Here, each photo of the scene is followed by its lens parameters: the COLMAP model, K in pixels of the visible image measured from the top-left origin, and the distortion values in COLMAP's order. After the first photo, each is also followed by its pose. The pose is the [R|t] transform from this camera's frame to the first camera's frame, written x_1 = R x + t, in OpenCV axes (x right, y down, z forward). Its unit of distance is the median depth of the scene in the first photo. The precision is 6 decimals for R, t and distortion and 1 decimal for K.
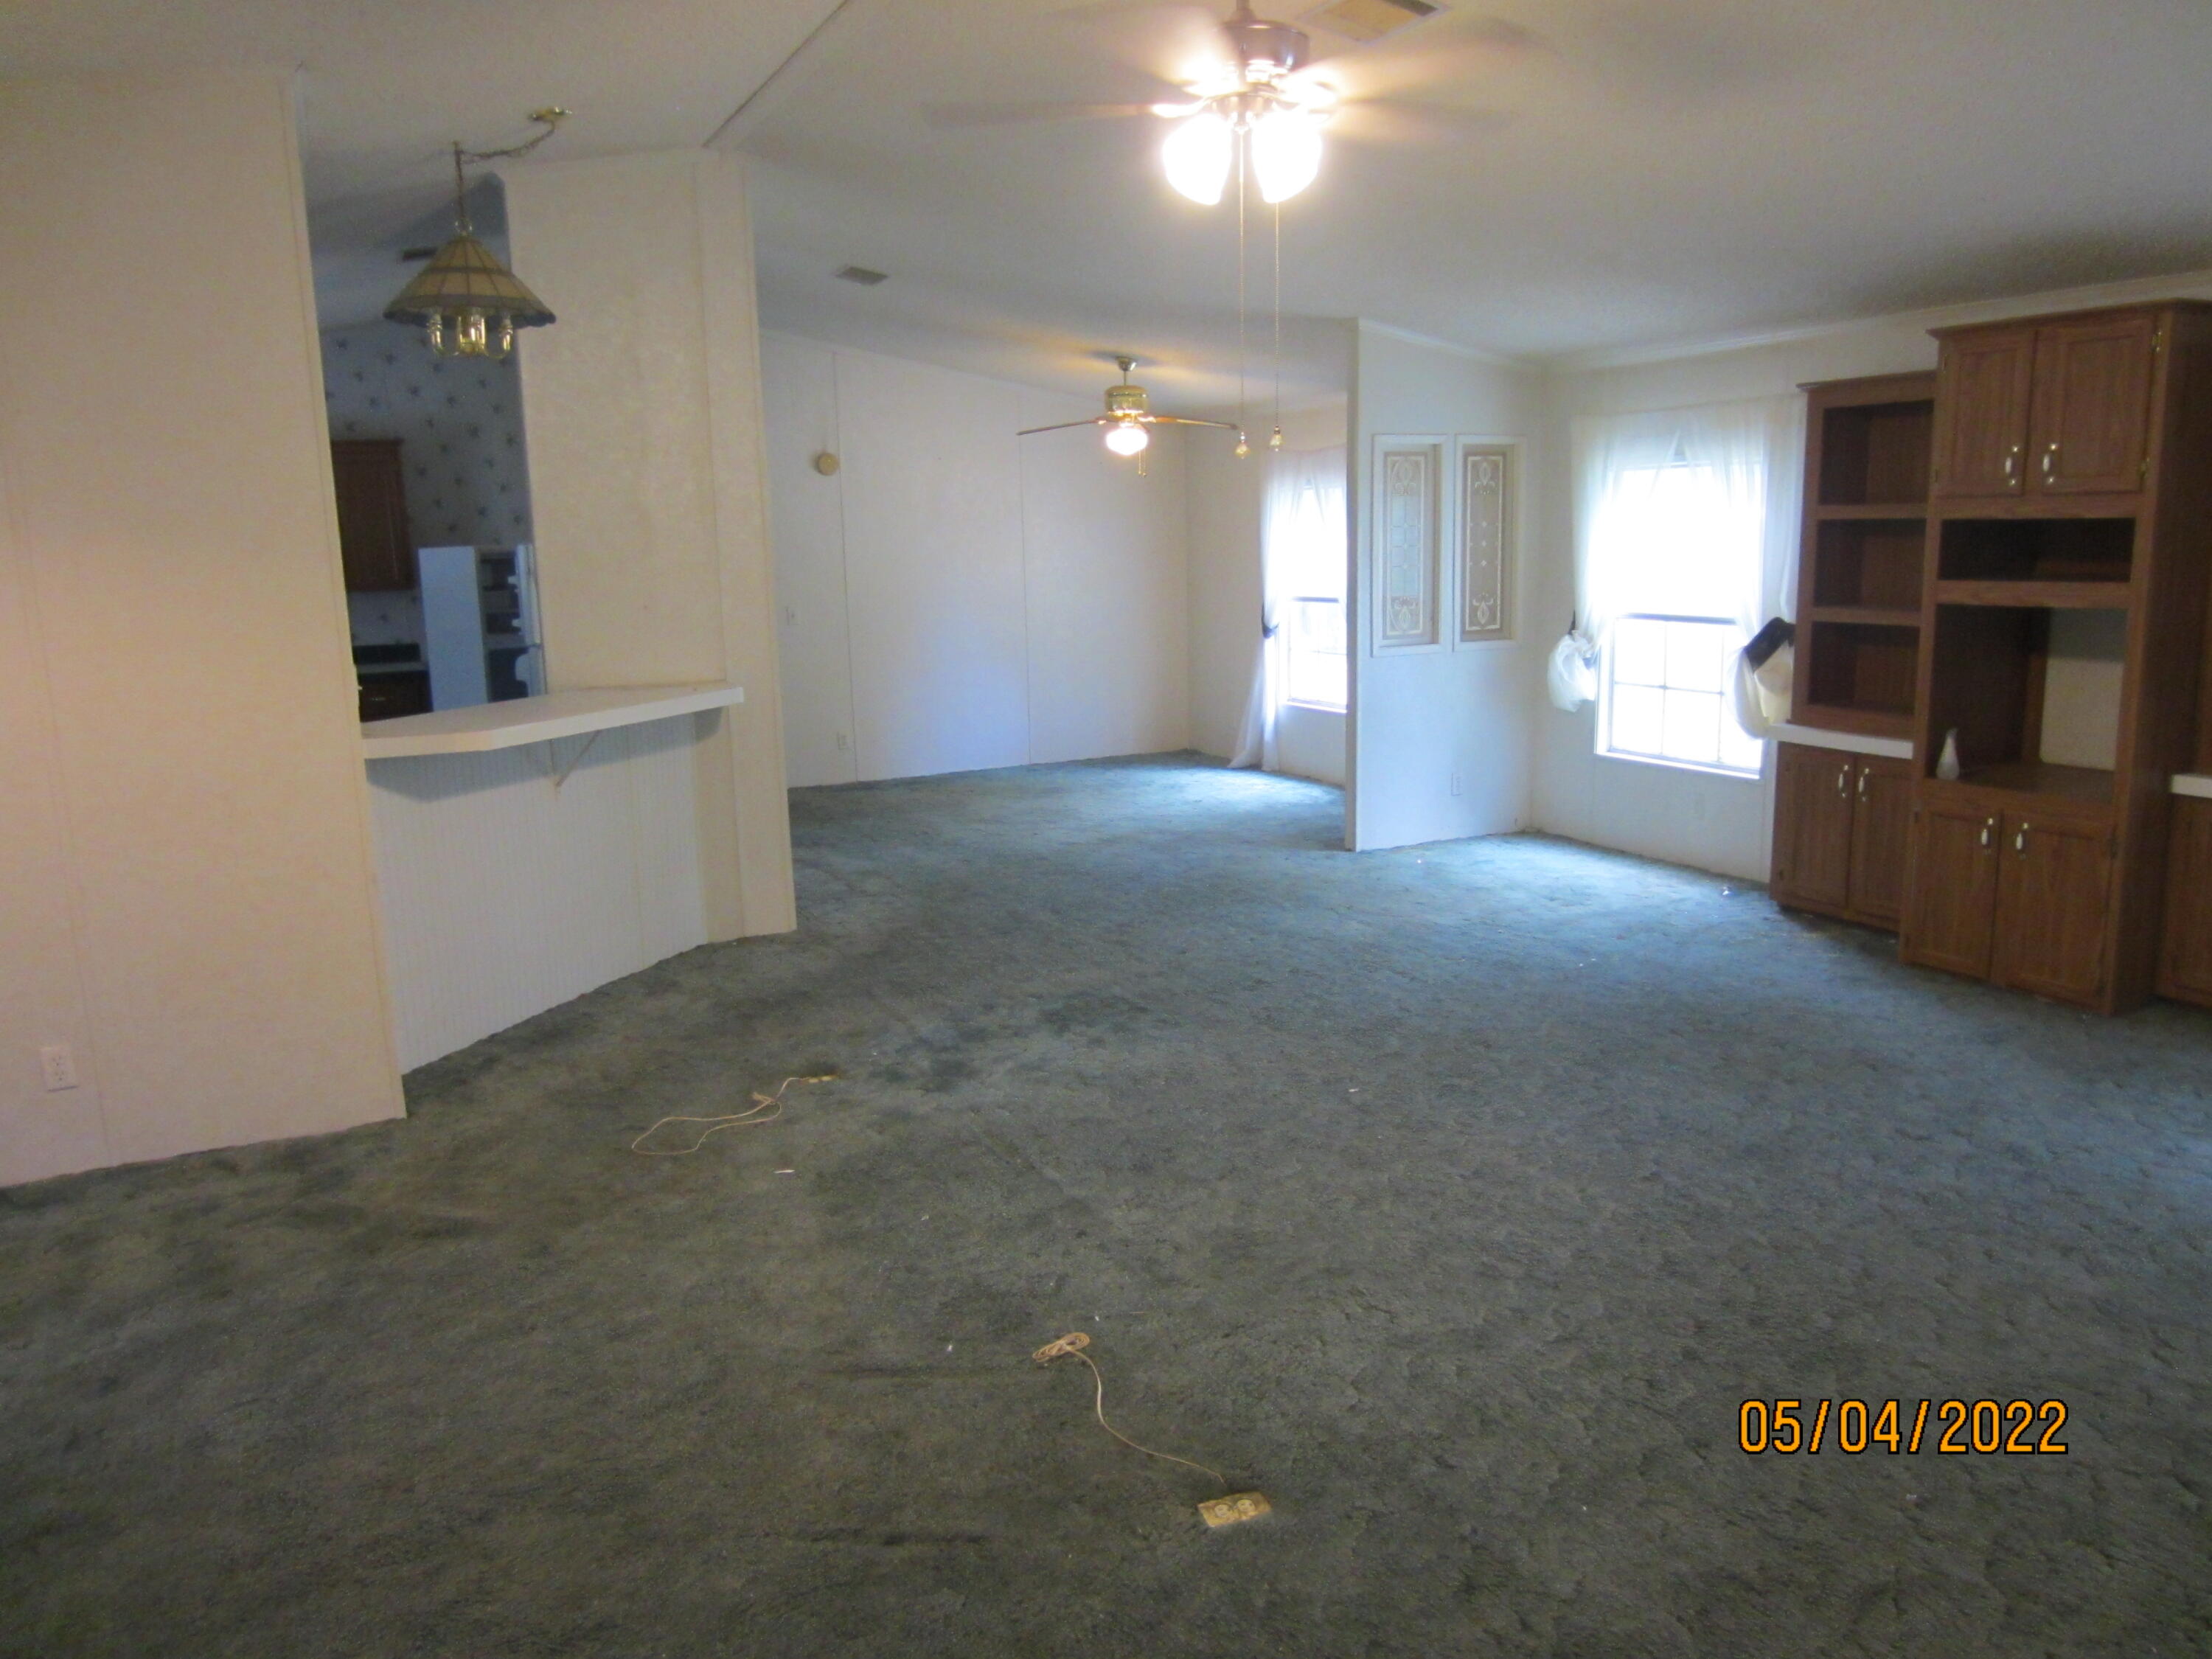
lens RADIAL K [[1560.7, 0, 1131.6], [0, 1560.7, 823.1], [0, 0, 1]] dist [-0.055898, 0.035554]
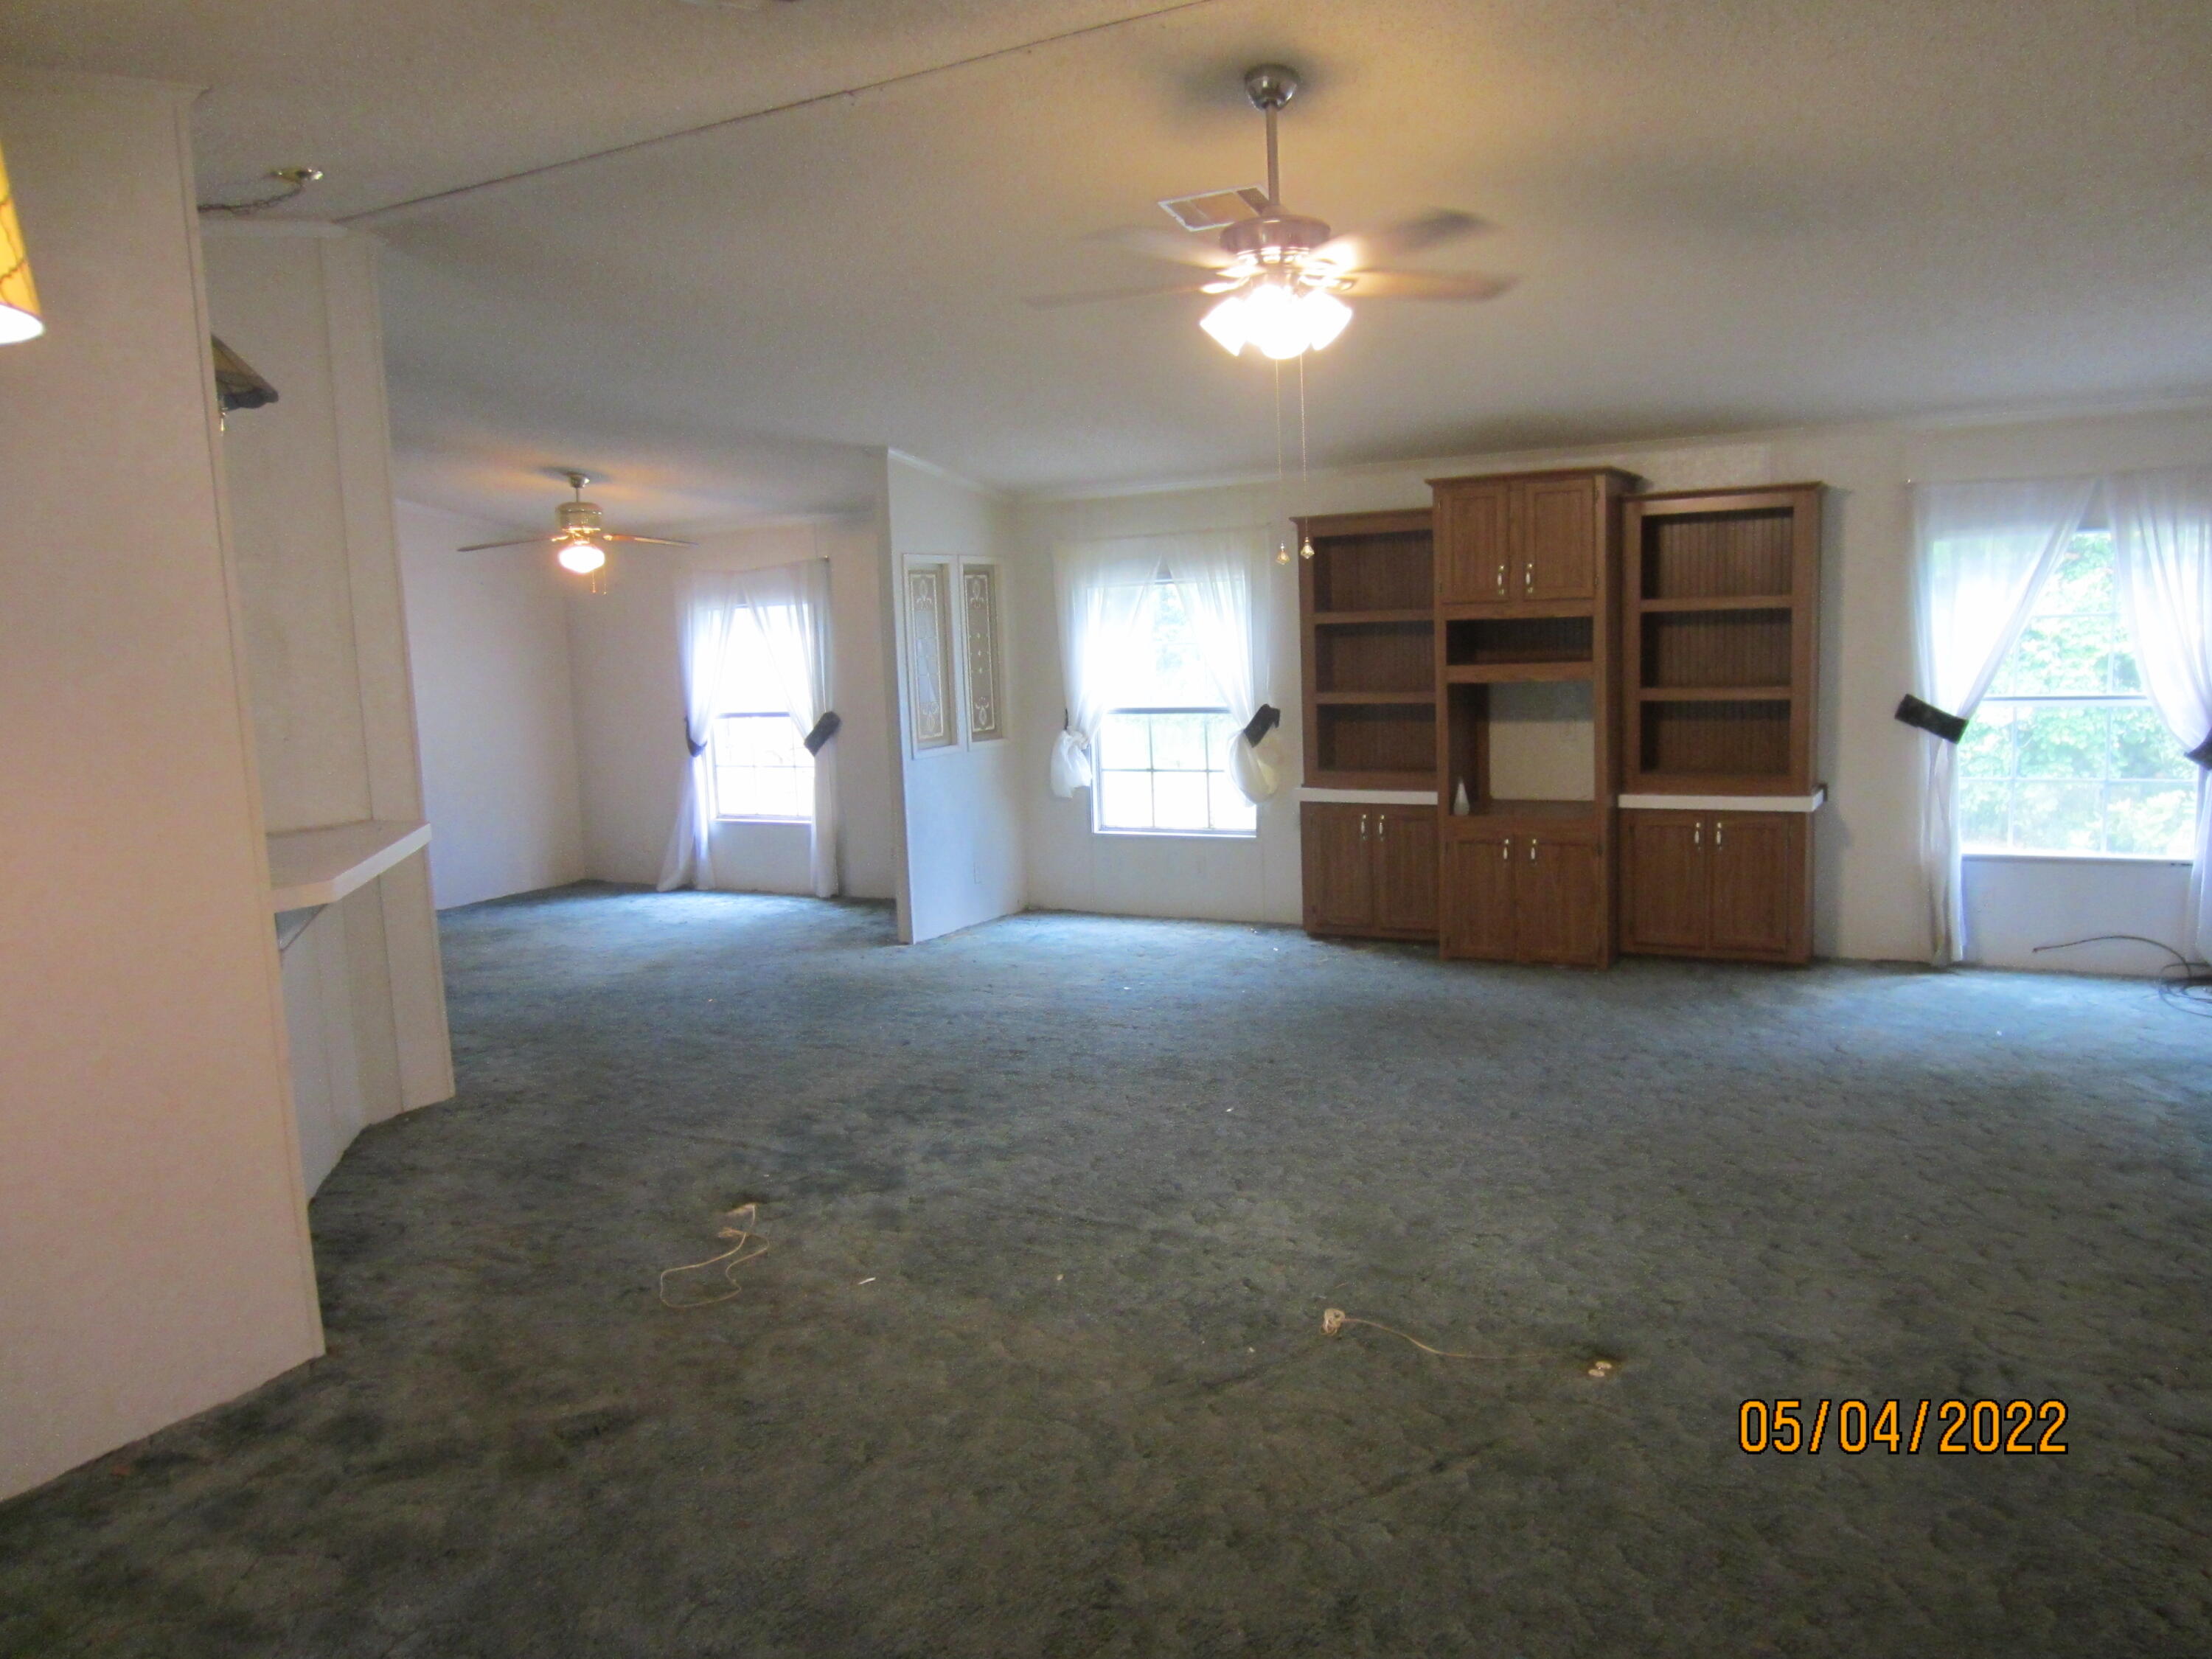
lens RADIAL K [[1558.3, 0, 1136.1], [0, 1558.3, 829.6], [0, 0, 1]] dist [-0.018069, 0.003451]
pose [[0.826957, -0.082326, 0.556206, -0.454389], [0.123557, 0.991650, -0.036924, -0.001126], [-0.548522, 0.099258, 0.830224, 0.045385]]
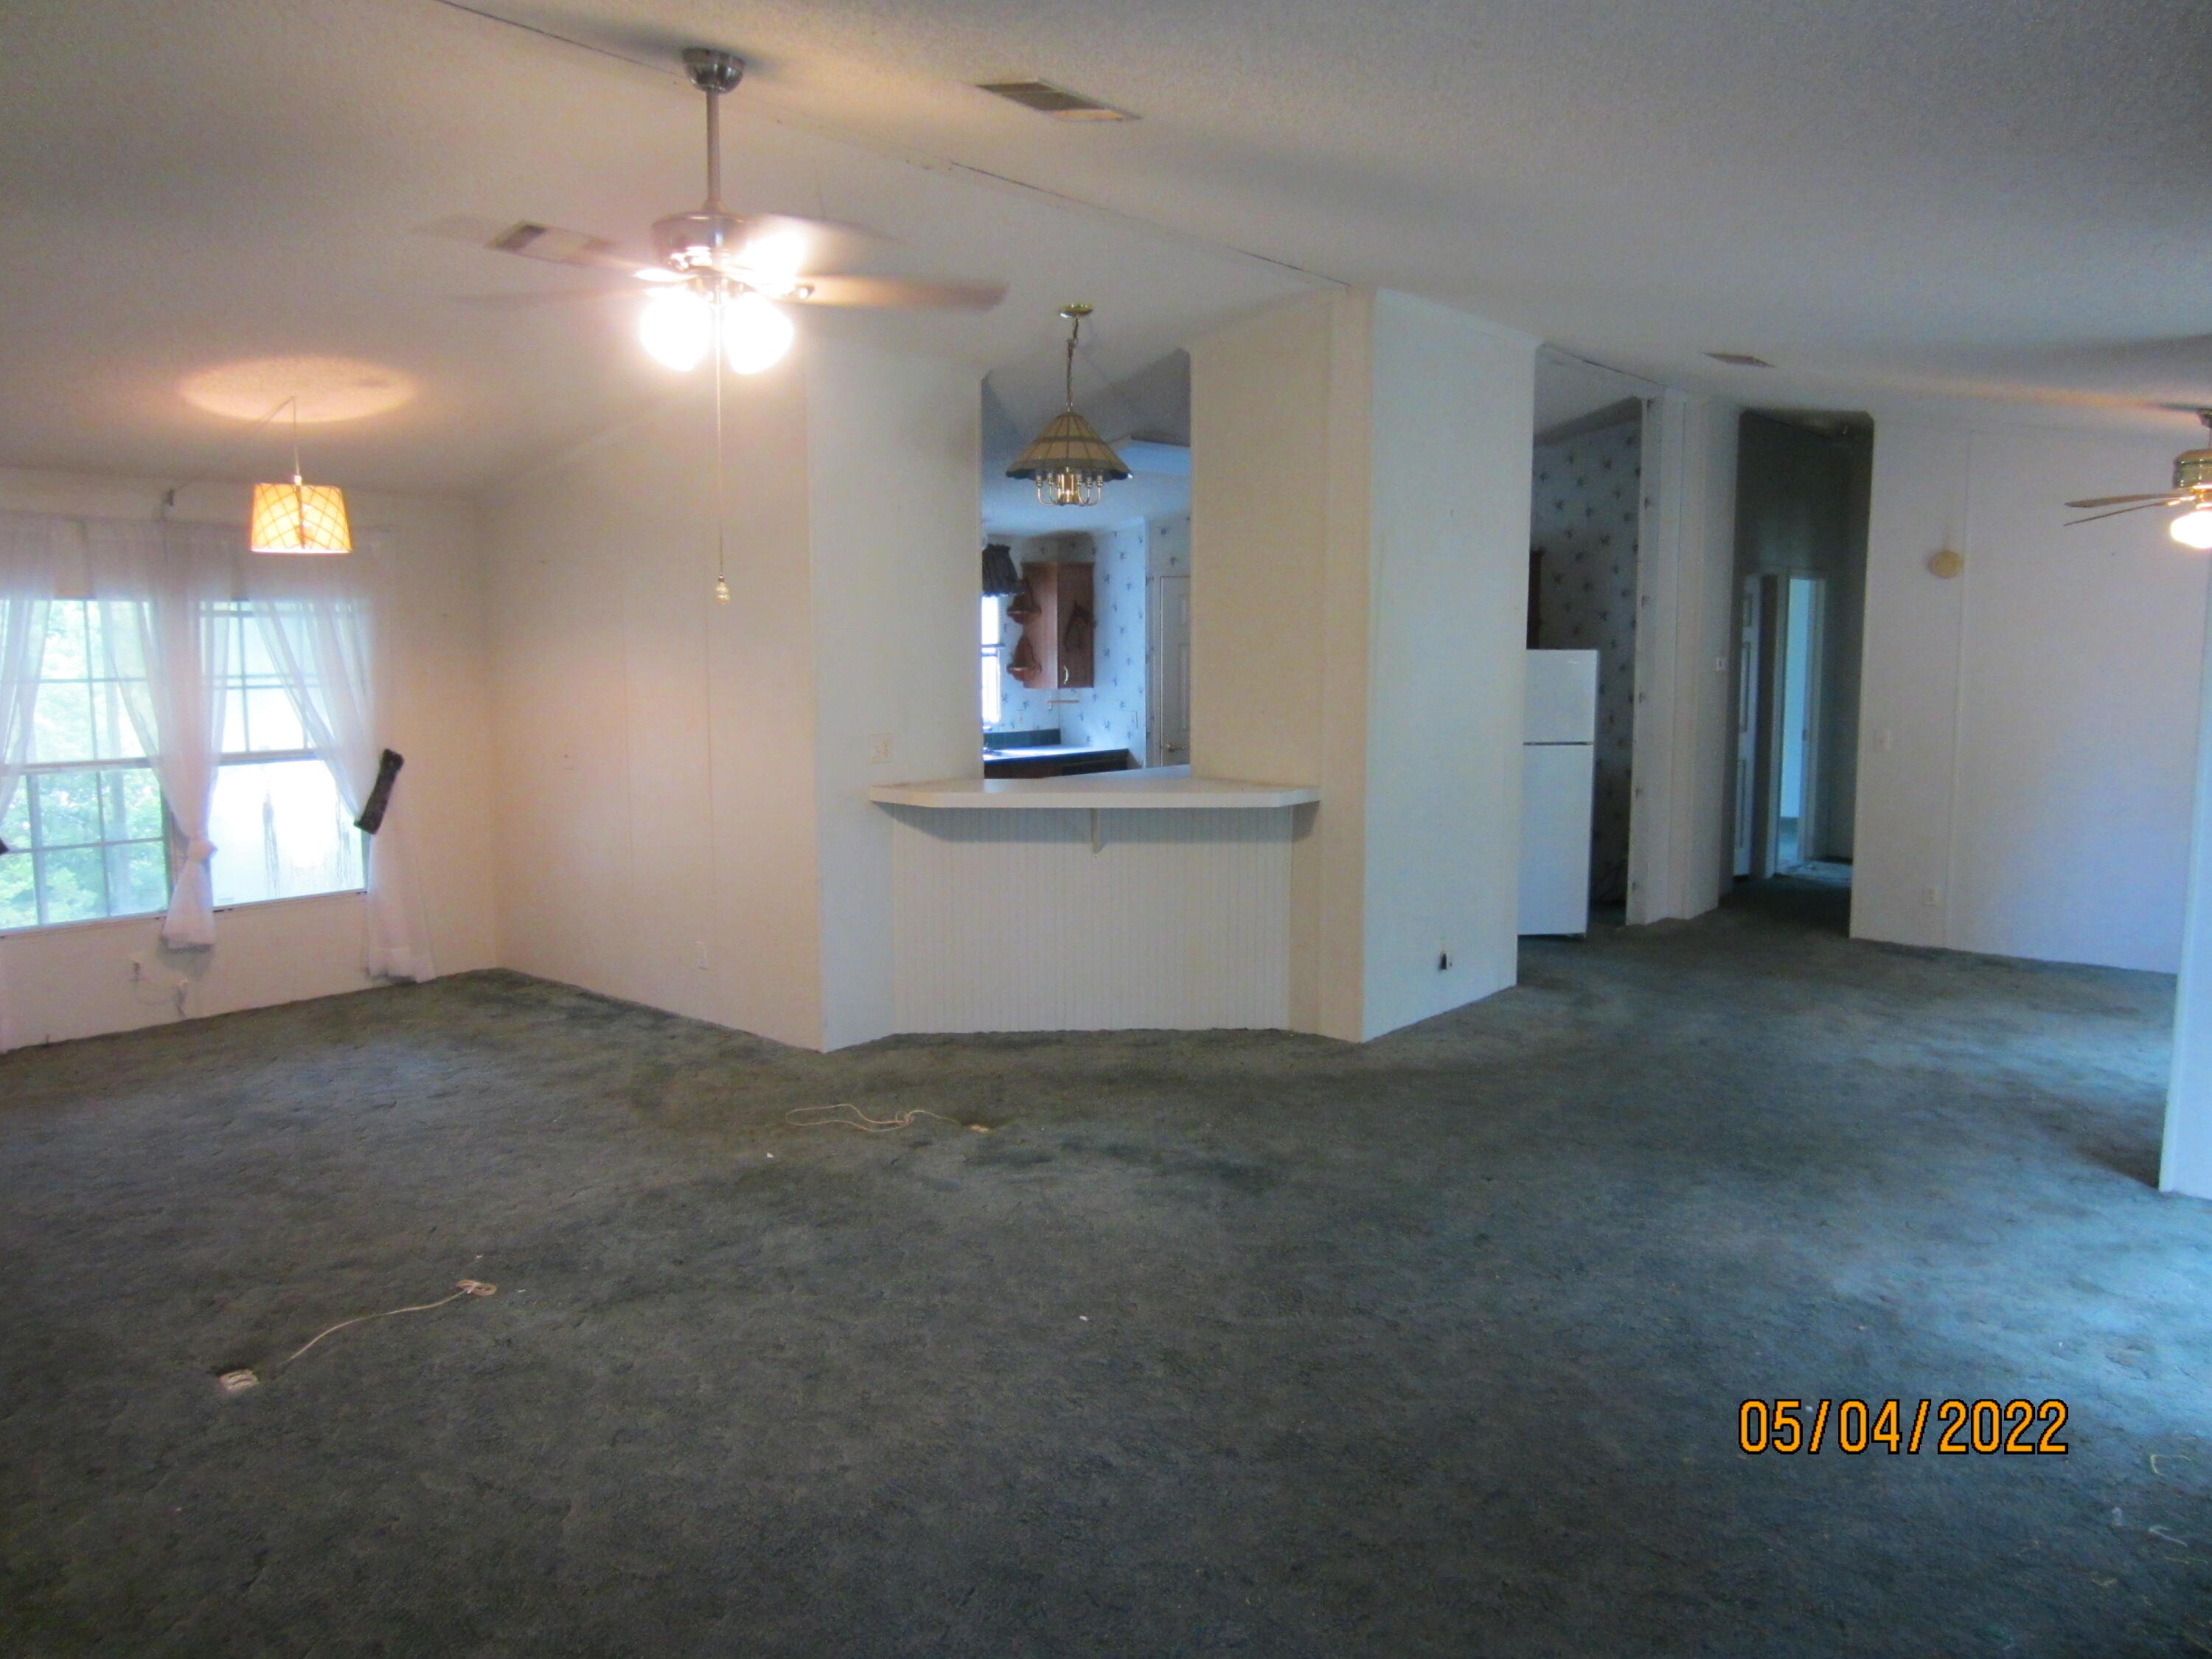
lens RADIAL K [[1560.7, 0, 1131.6], [0, 1560.7, 823.1], [0, 0, 1]] dist [-0.055898, 0.035554]
pose [[0.382491, 0.129619, -0.914822, 0.759464], [-0.175958, 0.982210, 0.065598, -0.133246], [0.907050, 0.135880, 0.398494, 0.542477]]
